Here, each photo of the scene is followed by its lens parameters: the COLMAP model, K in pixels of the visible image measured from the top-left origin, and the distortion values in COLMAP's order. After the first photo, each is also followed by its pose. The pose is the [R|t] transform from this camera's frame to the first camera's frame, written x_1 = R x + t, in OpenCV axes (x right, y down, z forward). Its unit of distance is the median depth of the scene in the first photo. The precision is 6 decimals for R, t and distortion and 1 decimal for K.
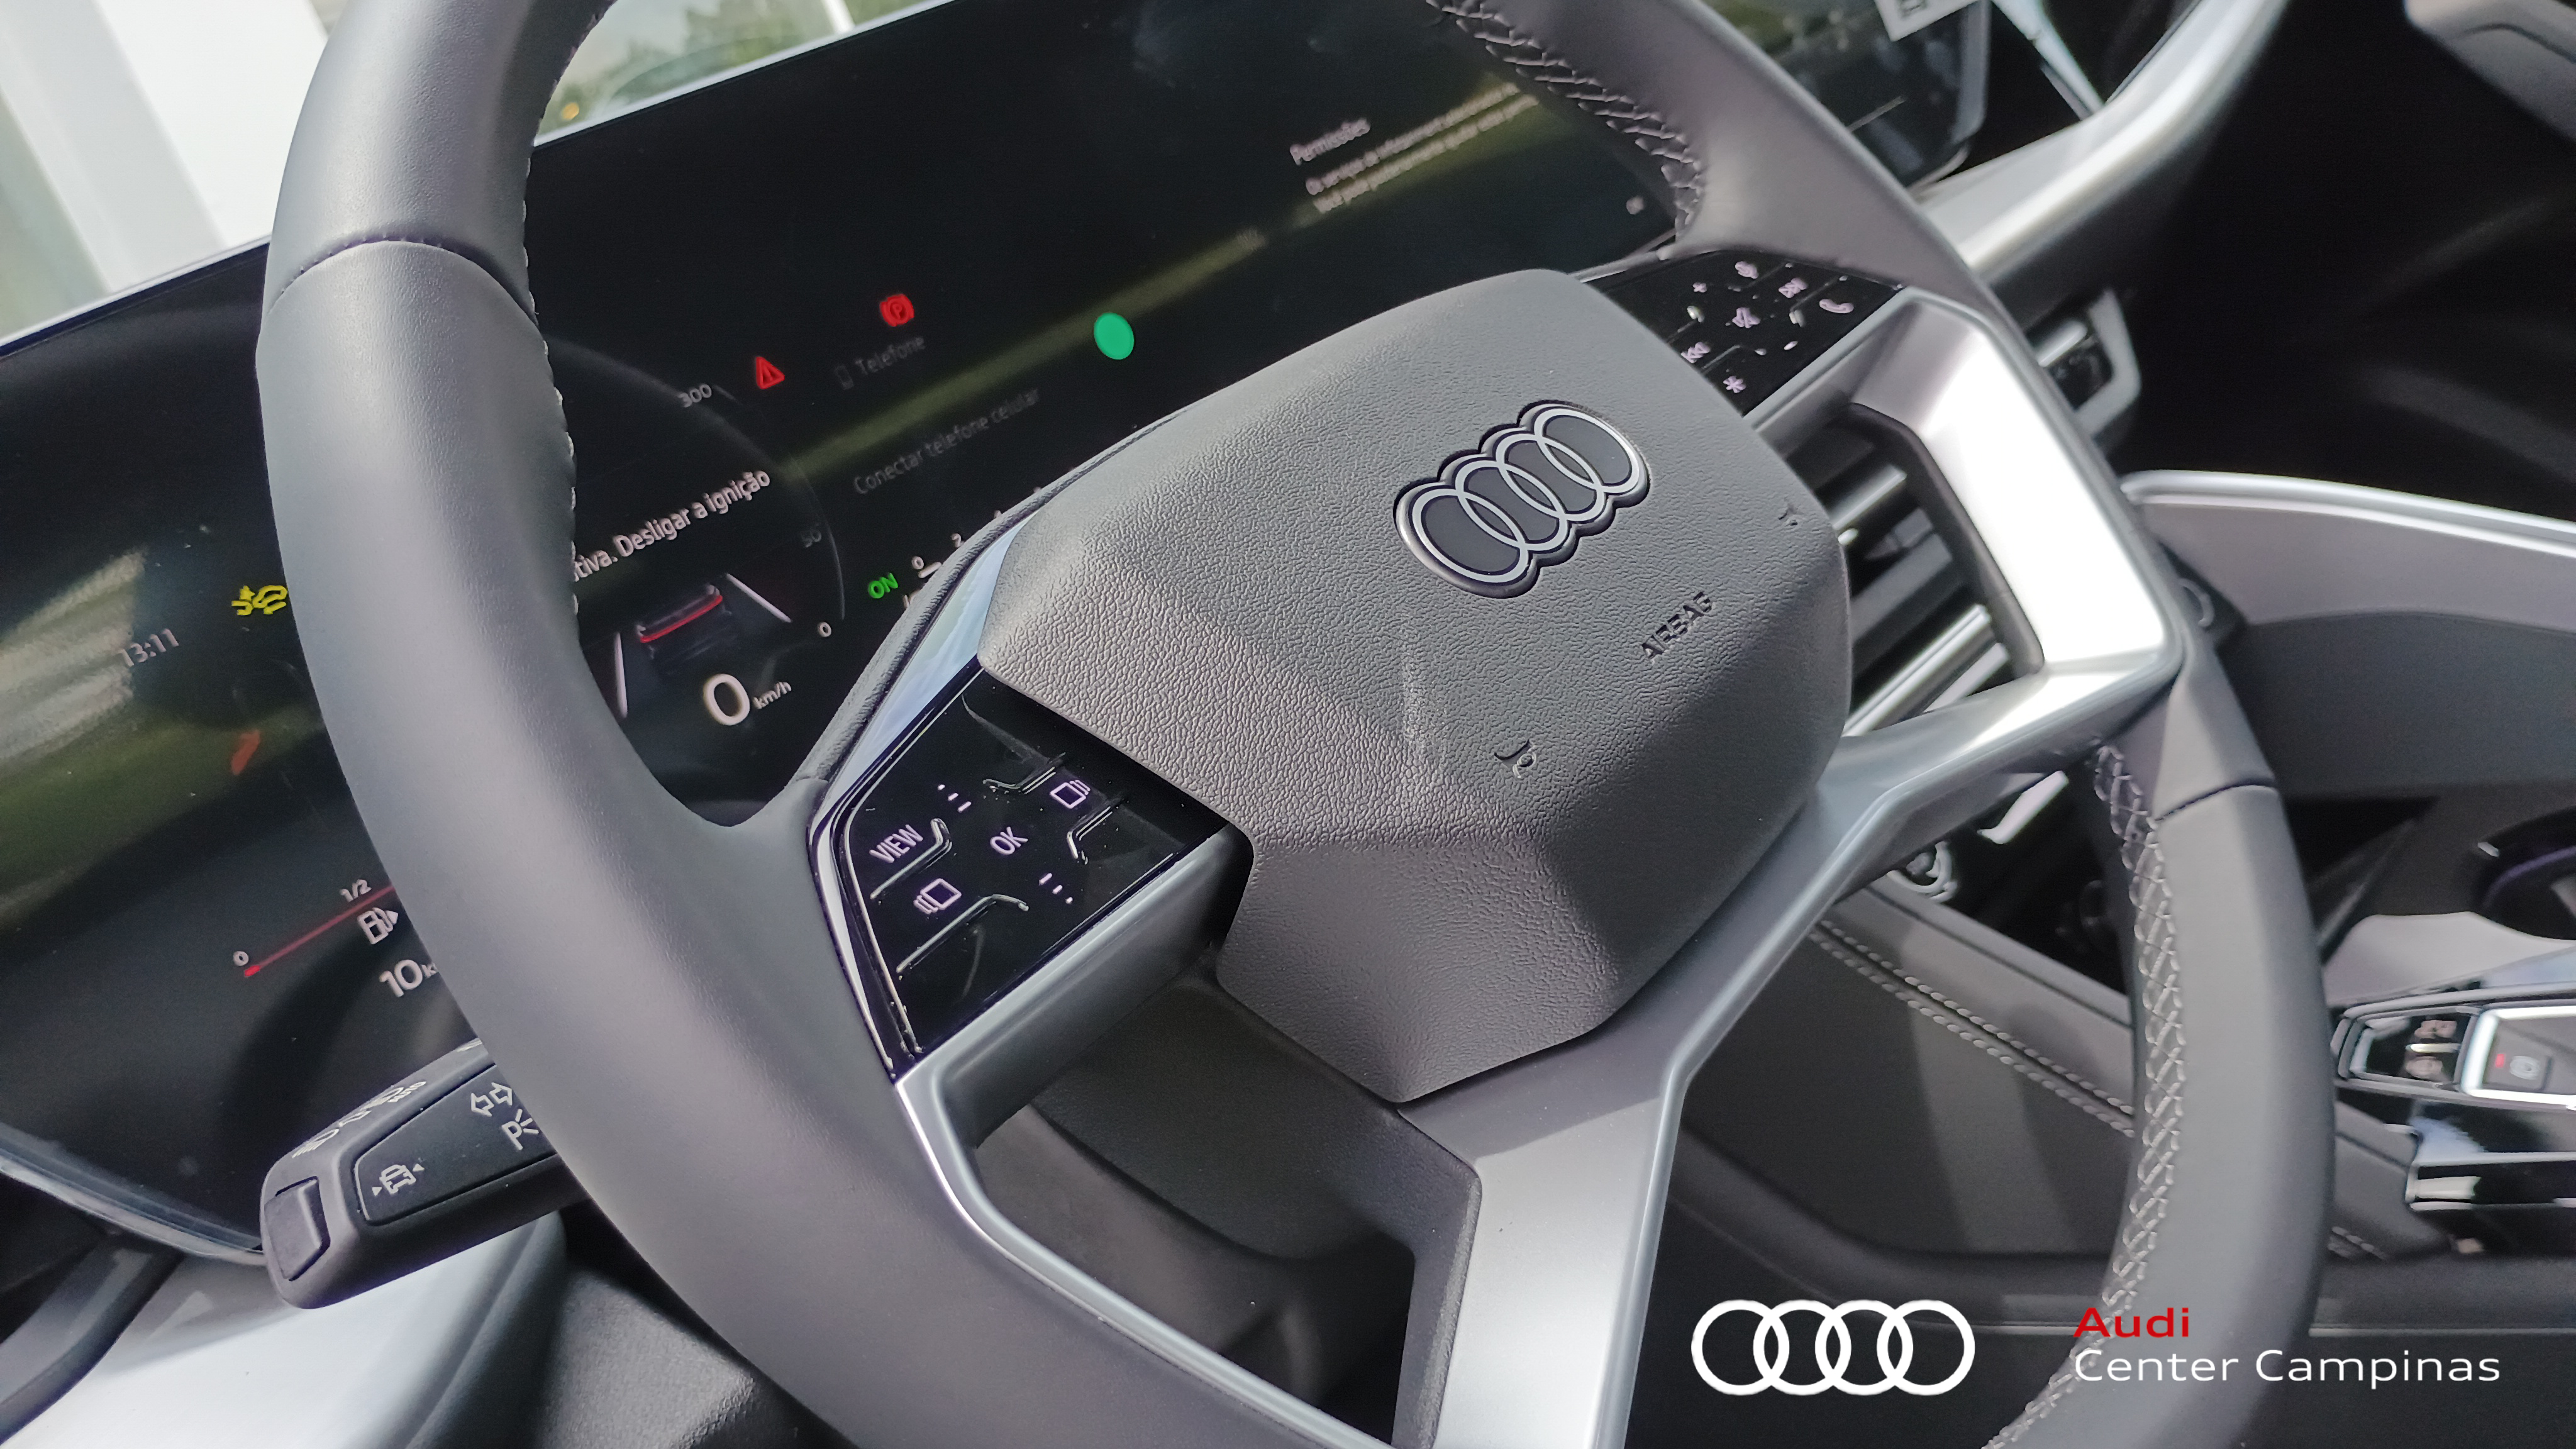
lens RADIAL K [[2296.7, 0, 1286.9], [0, 2296.7, 702.7], [0, 0, 1]] dist [-0.002239, -0.008261]
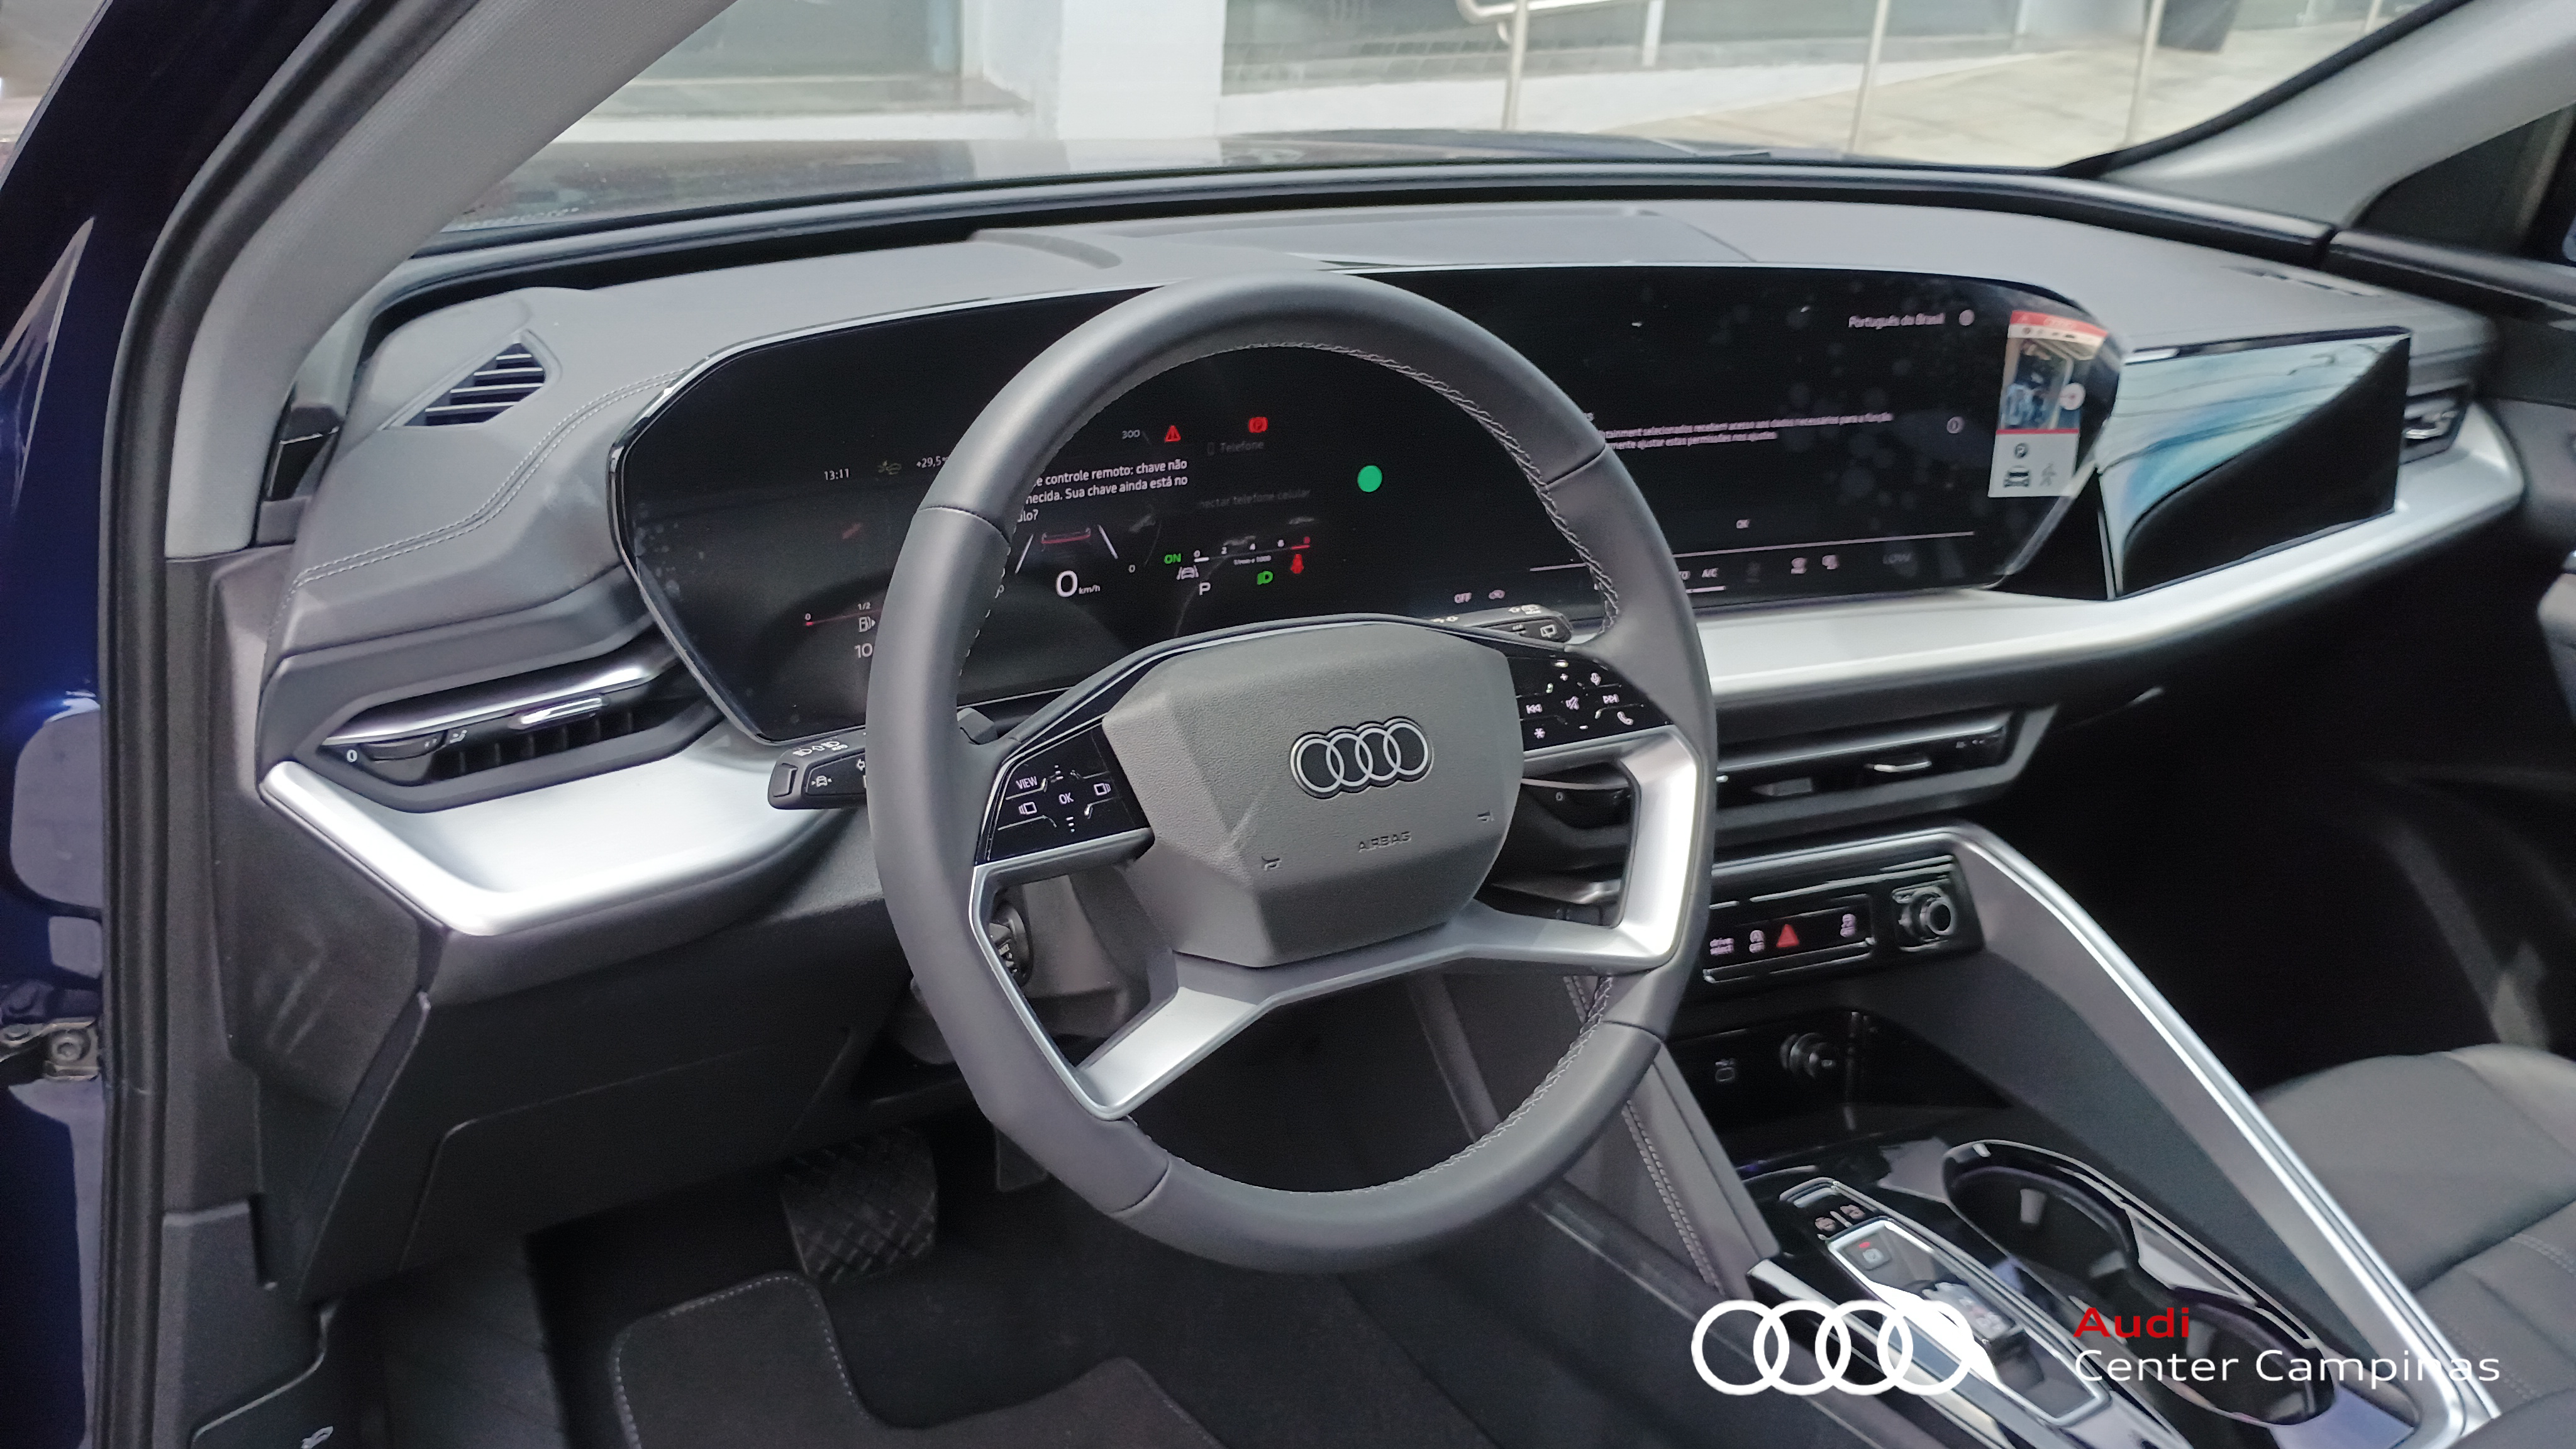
lens RADIAL K [[2249.2, 0, 1288.0], [0, 2249.2, 724.5], [0, 0, 1]] dist [0.012150, -0.009467]
pose [[0.847103, 0.517838, -0.119417, 0.237095], [-0.489206, 0.847635, 0.205408, -0.438794], [0.207590, -0.115582, 0.971363, -0.960168]]
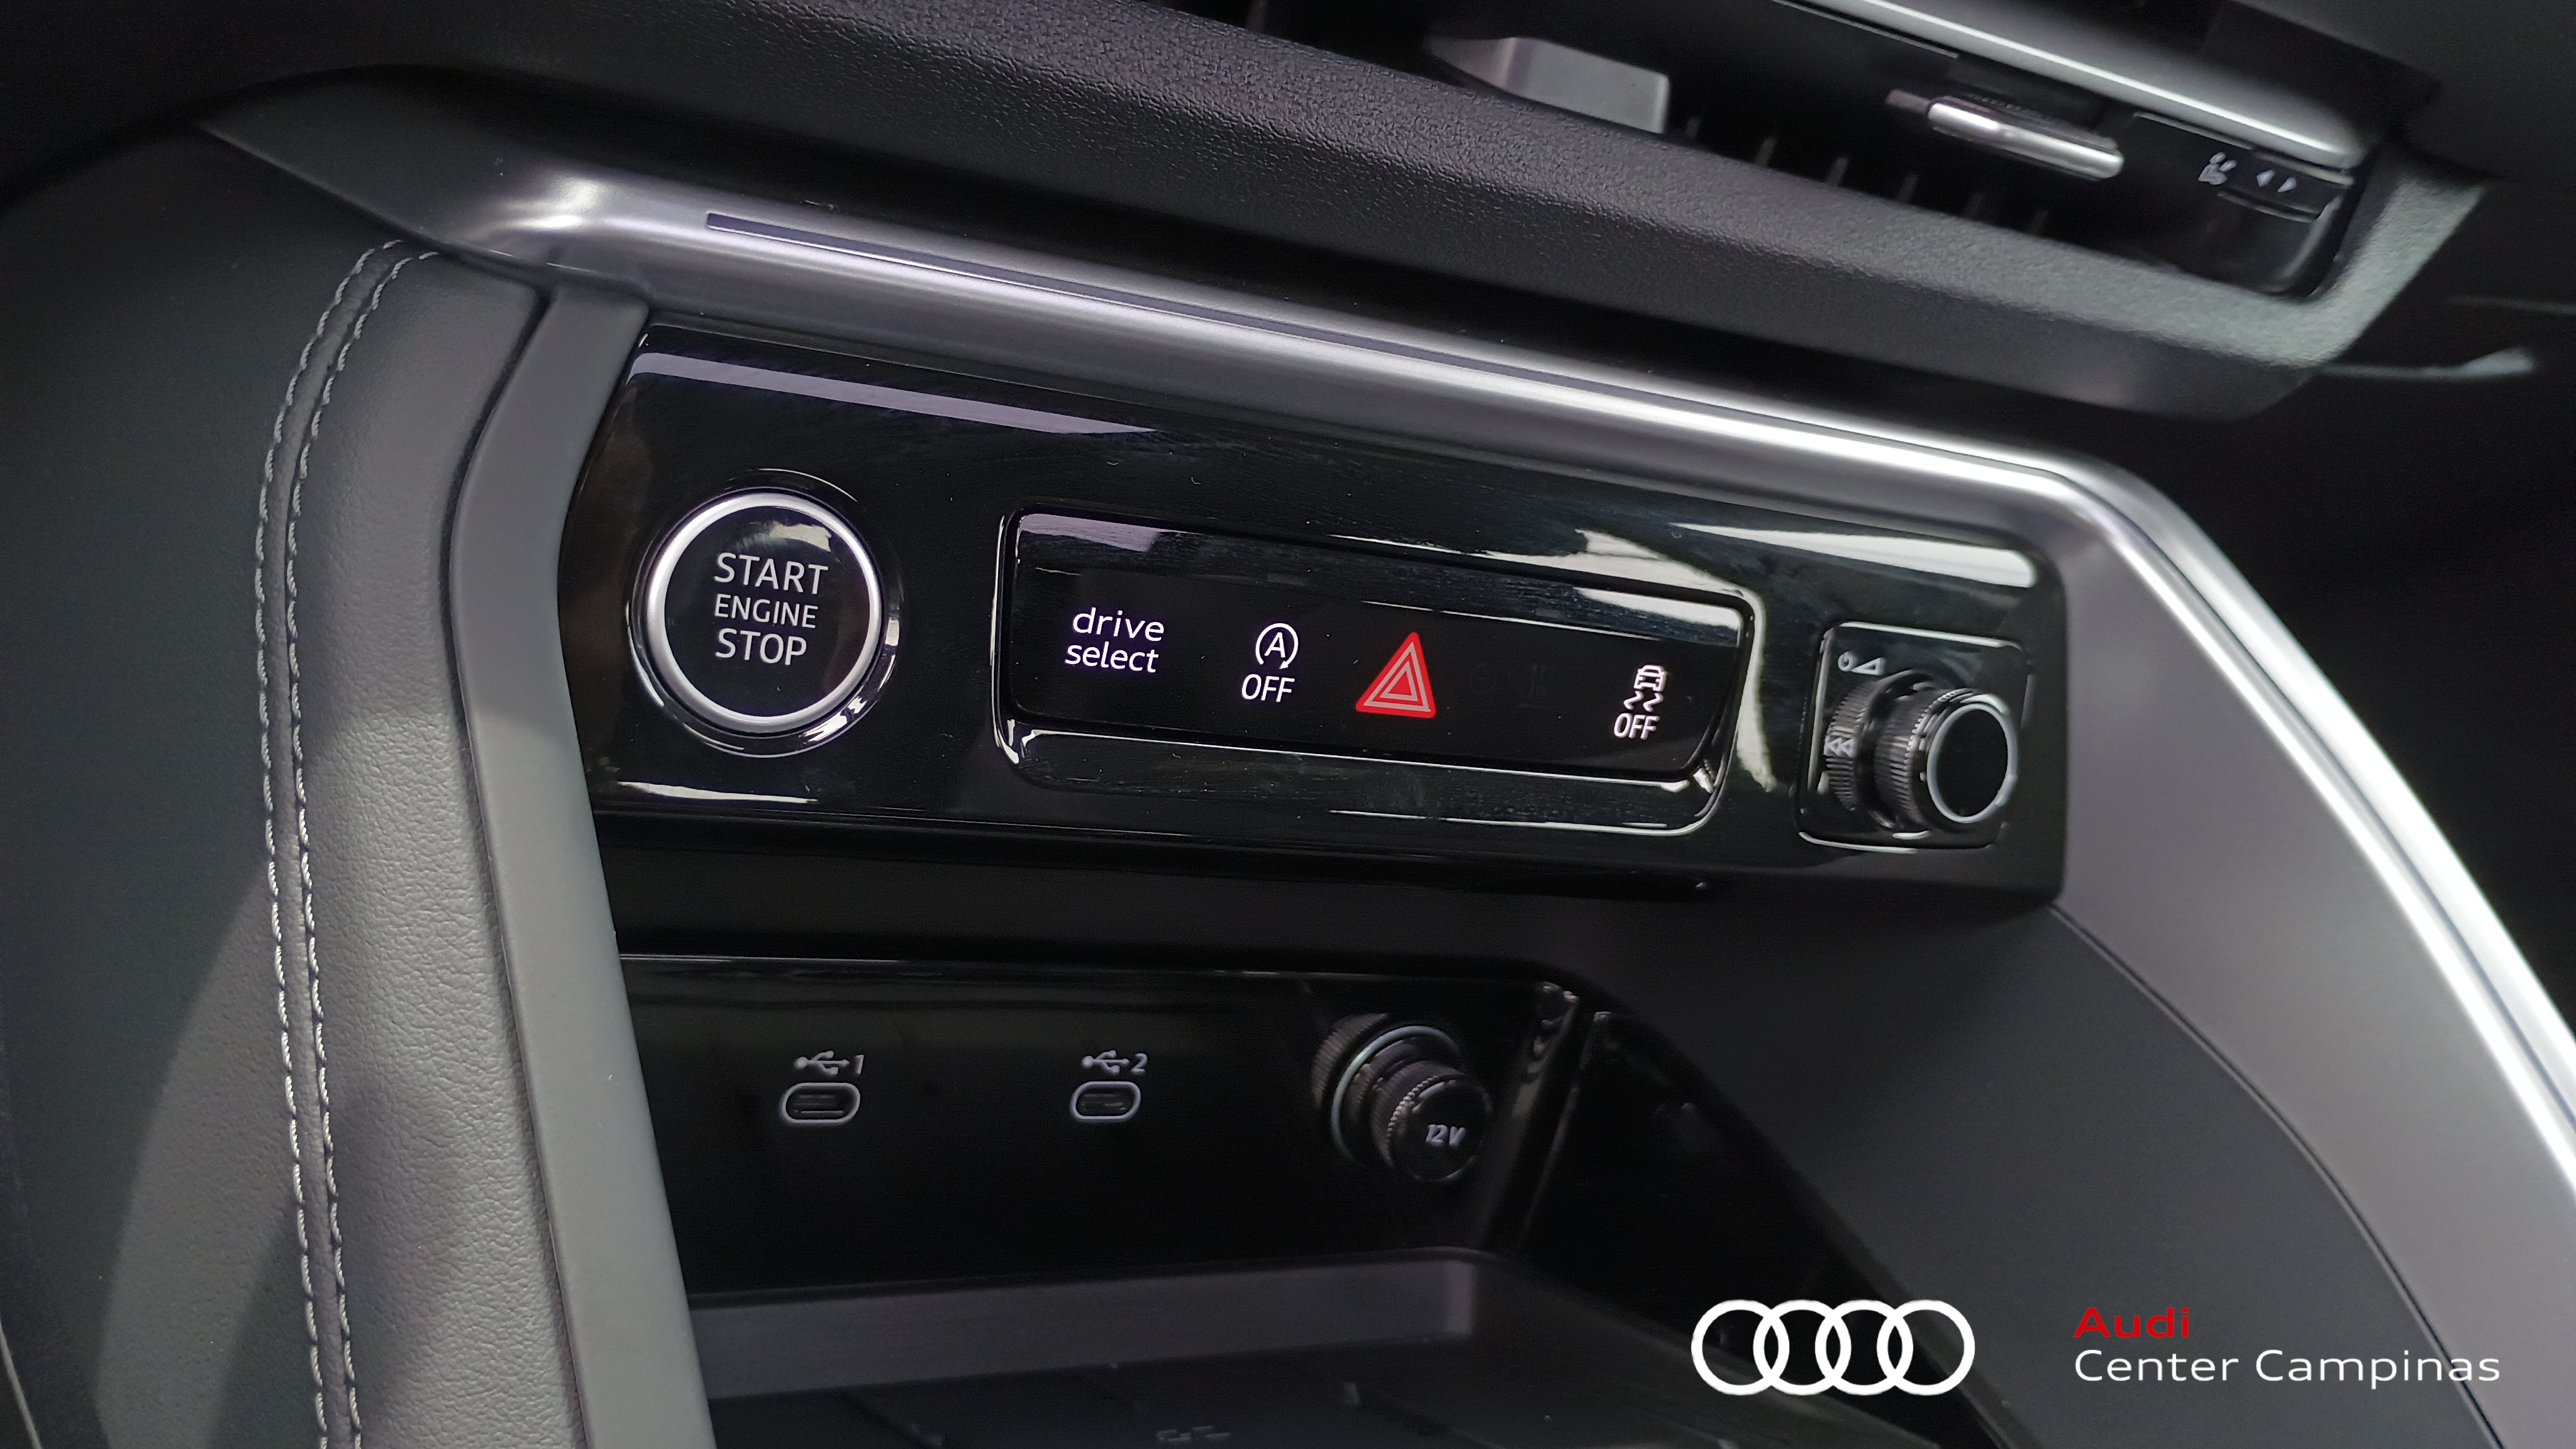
lens RADIAL K [[2249.2, 0, 1288.0], [0, 2249.2, 724.5], [0, 0, 1]] dist [0.012150, -0.009467]
pose [[0.691764, 0.721749, 0.023267, 0.512952], [-0.707514, 0.670968, 0.221868, -0.091340], [0.144522, -0.169942, 0.974799, 1.017753]]
